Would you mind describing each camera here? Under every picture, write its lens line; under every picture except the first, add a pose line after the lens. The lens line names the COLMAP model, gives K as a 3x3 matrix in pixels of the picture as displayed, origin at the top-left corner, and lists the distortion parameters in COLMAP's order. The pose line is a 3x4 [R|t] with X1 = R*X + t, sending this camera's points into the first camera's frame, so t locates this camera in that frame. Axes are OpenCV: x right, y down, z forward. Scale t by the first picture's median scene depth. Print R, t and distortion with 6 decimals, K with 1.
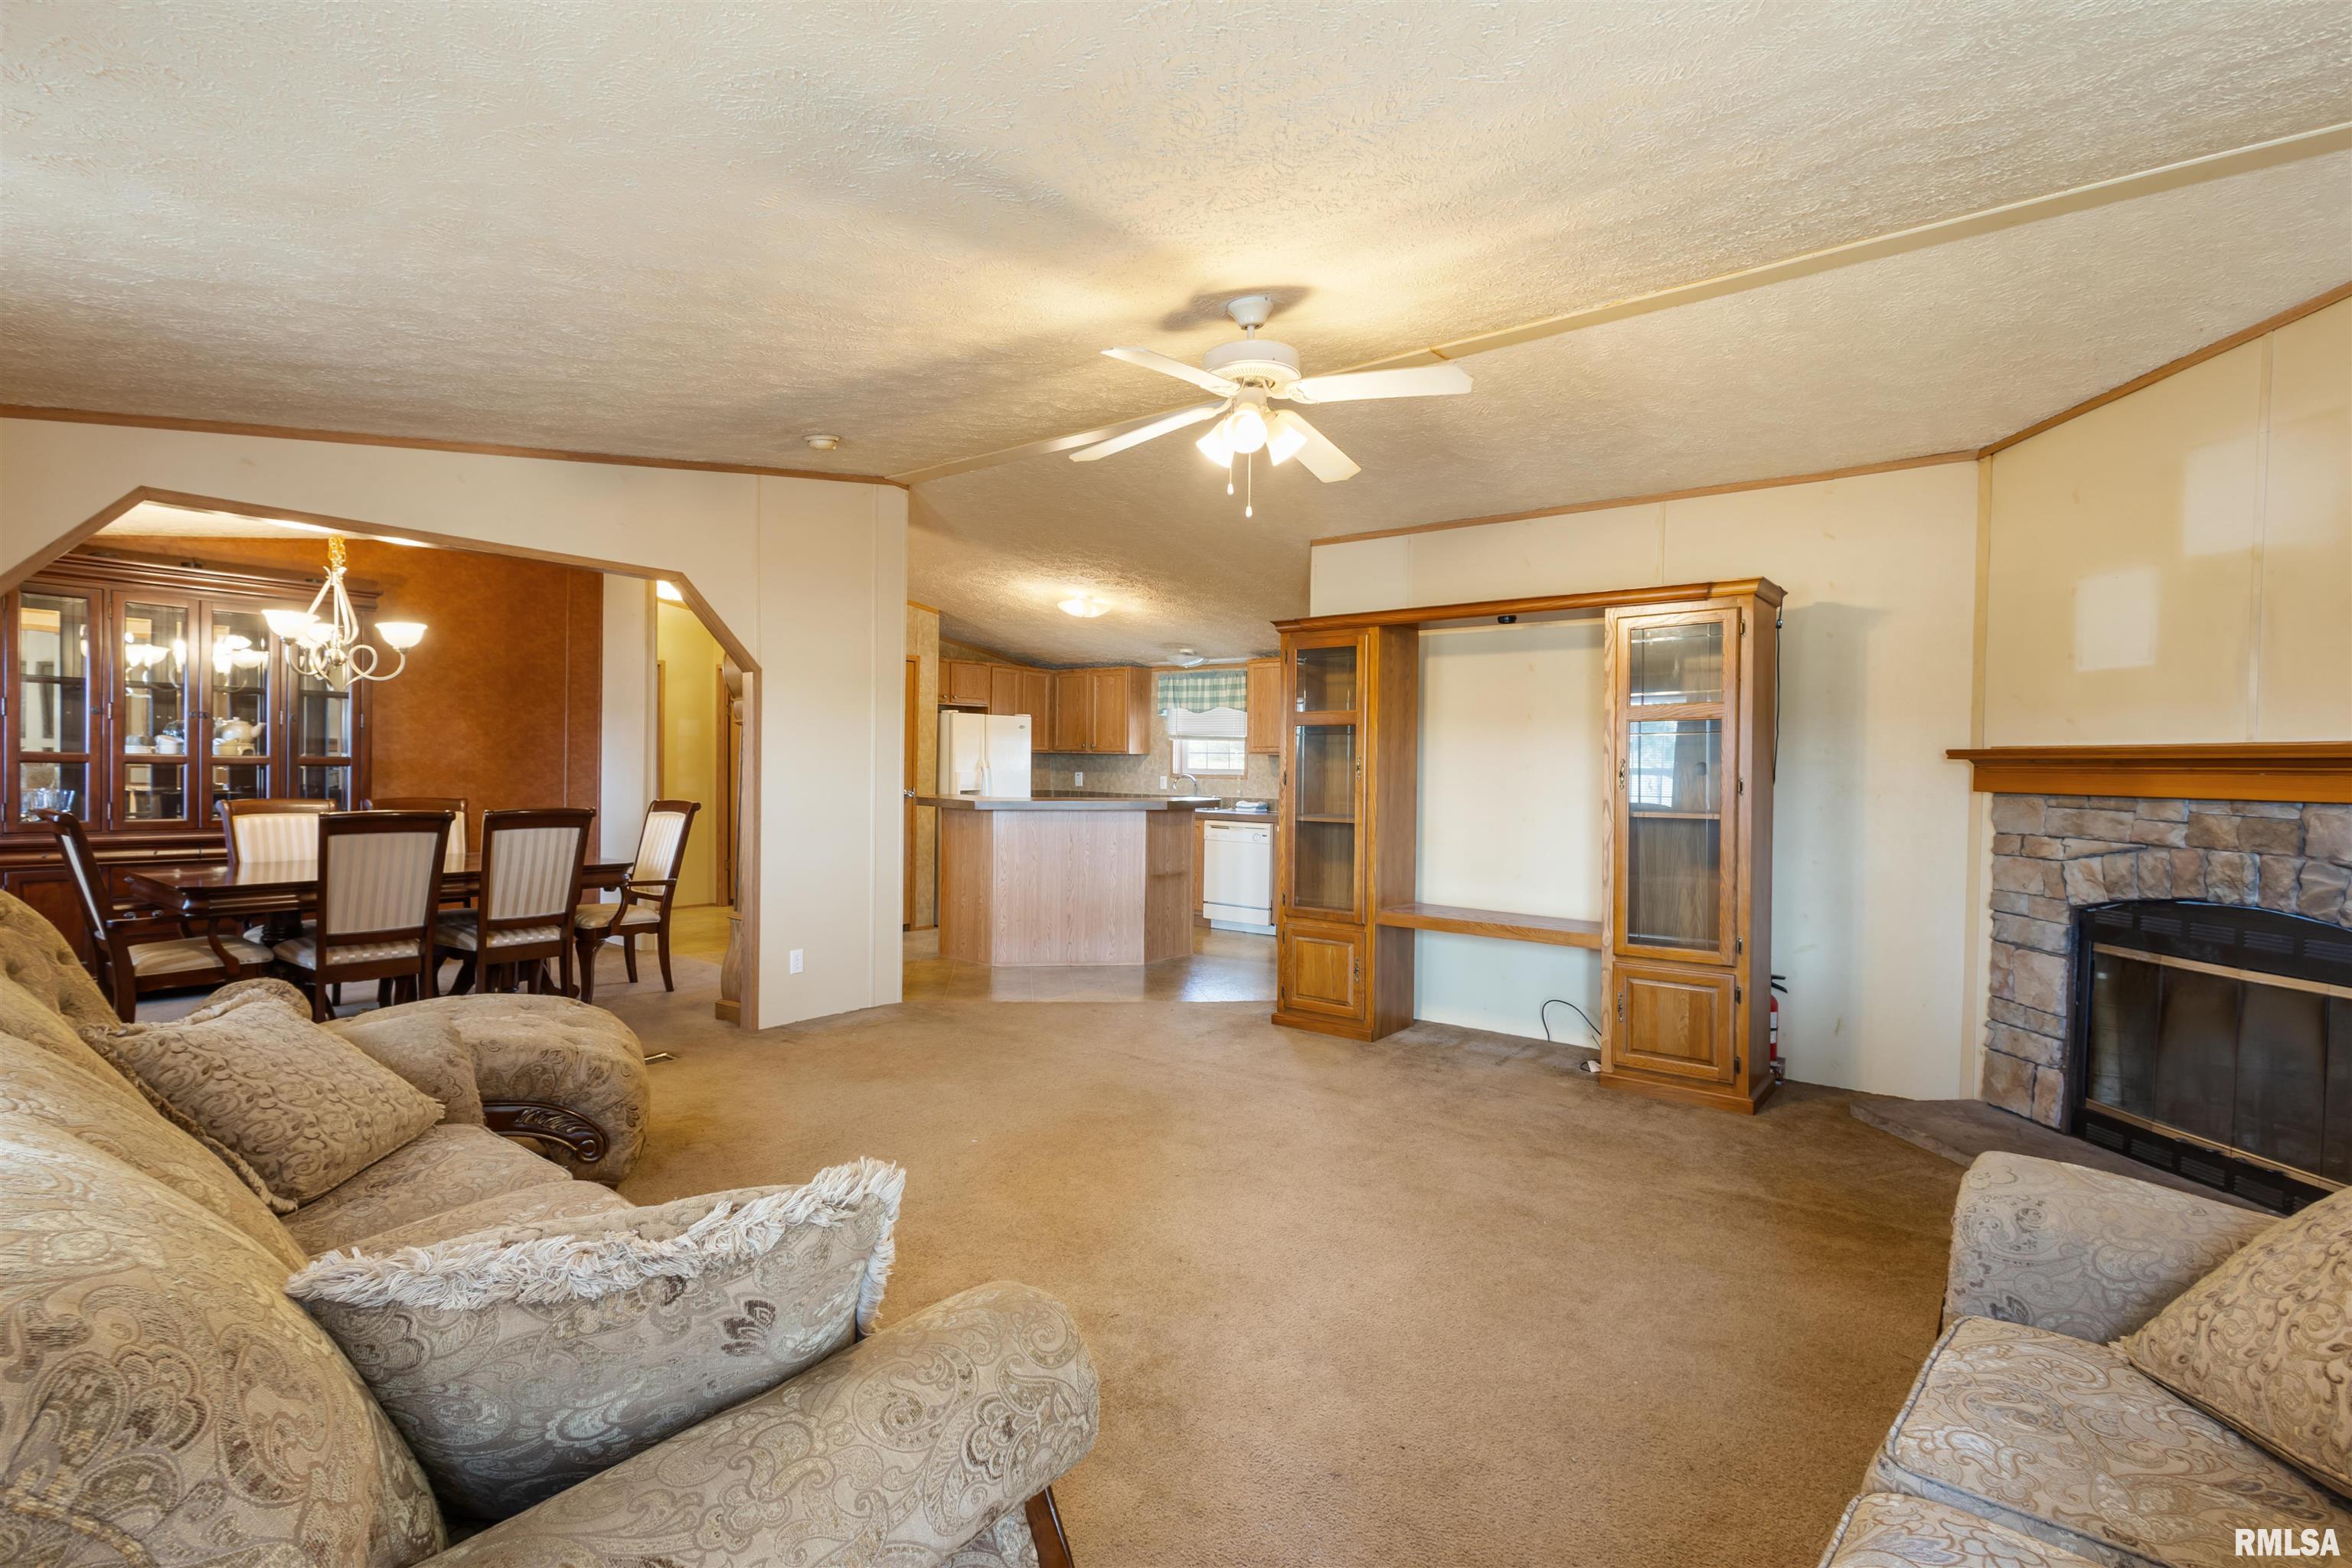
lens RADIAL K [[1109.1, 0, 1179.3], [0, 1109.1, 779.3], [0, 0, 1]] dist [0.008163, -0.000485]
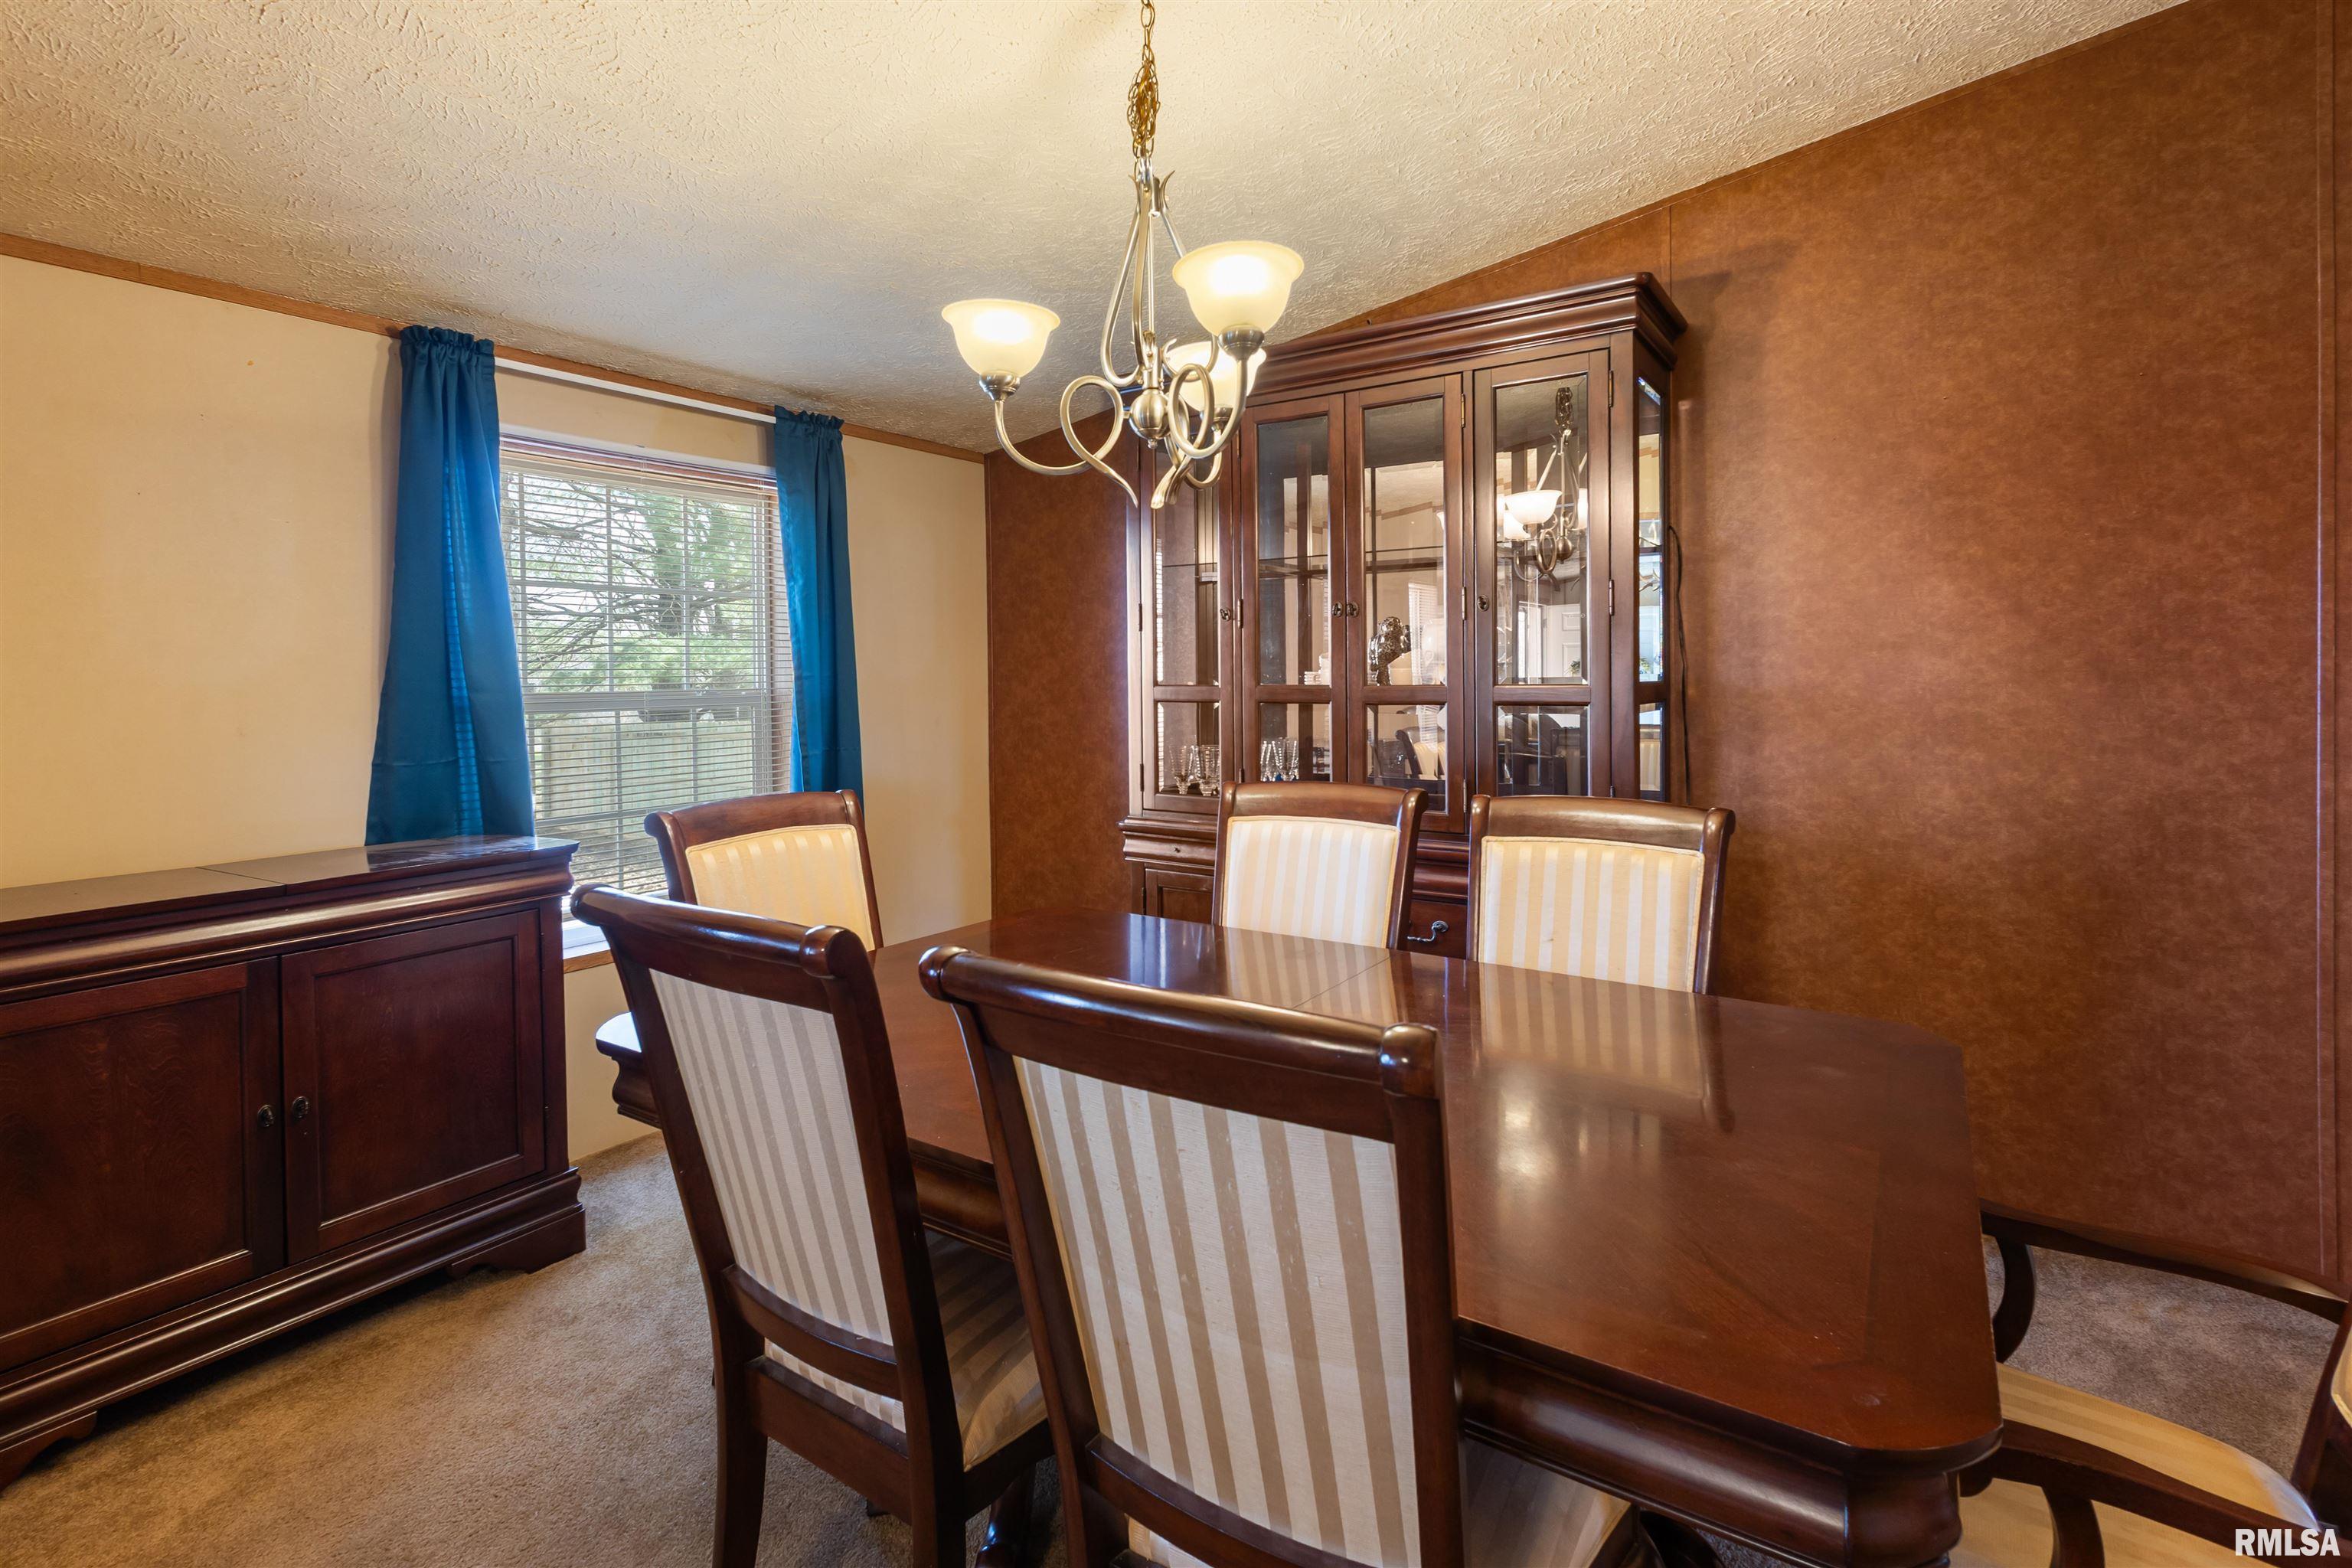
lens RADIAL K [[1109.1, 0, 1201.9], [0, 1109.1, 697.0], [0, 0, 1]] dist [0.008163, -0.000485]
pose [[0.062581, -0.007271, -0.998013, -0.291040], [-0.003956, 0.999964, -0.007533, -0.009805], [0.998032, 0.004419, 0.062550, 0.732189]]
